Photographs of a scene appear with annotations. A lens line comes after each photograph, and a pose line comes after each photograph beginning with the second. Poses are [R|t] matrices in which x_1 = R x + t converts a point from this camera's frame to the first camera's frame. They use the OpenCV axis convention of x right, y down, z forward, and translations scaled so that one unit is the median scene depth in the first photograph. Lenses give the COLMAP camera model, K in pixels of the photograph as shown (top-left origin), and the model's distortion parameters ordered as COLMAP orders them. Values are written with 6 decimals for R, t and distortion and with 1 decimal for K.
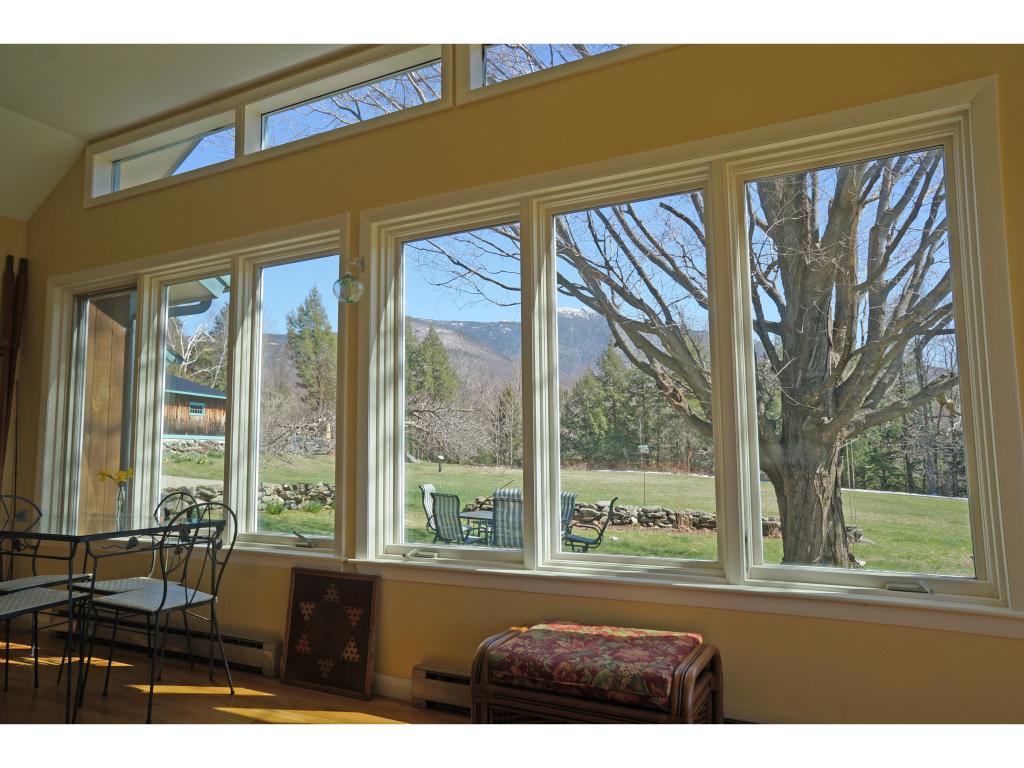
lens RADIAL K [[691.9, 0, 514.0], [0, 691.9, 386.0], [0, 0, 1]] dist [-0.031734, 0.035824]
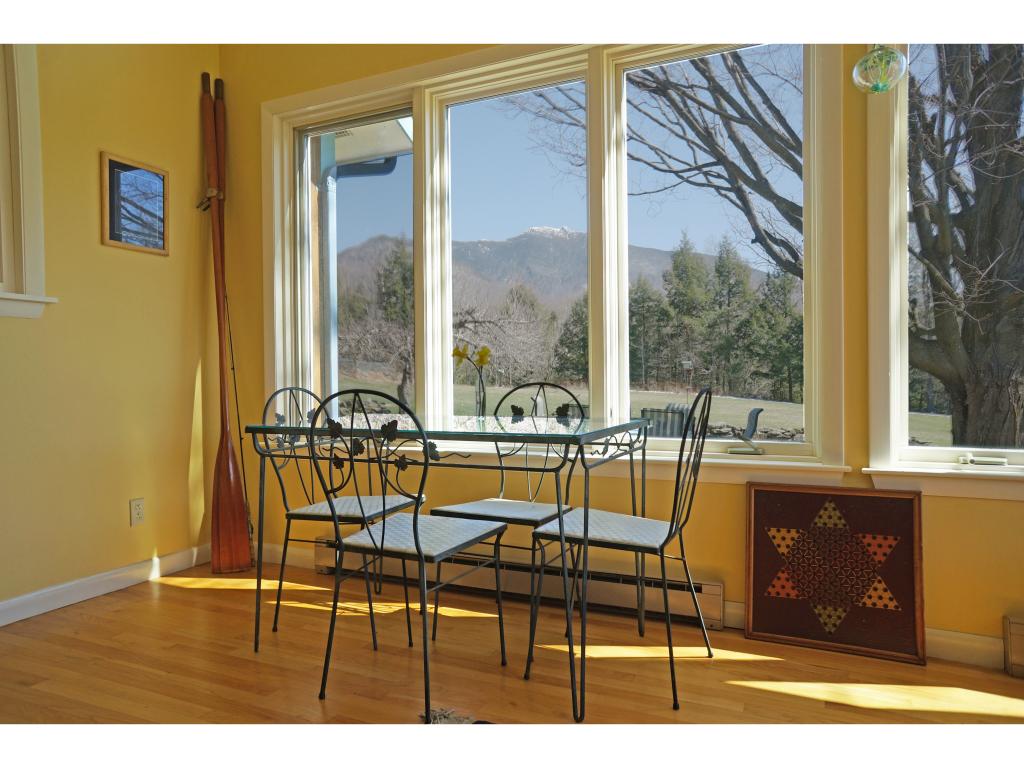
lens RADIAL K [[691.9, 0, 513.5], [0, 691.9, 380.3], [0, 0, 1]] dist [-0.031734, 0.035824]
pose [[0.999506, -0.001050, 0.031400, -0.597283], [-0.002244, 0.994502, 0.104696, 0.085841], [-0.031337, -0.104715, 0.994008, 0.312662]]
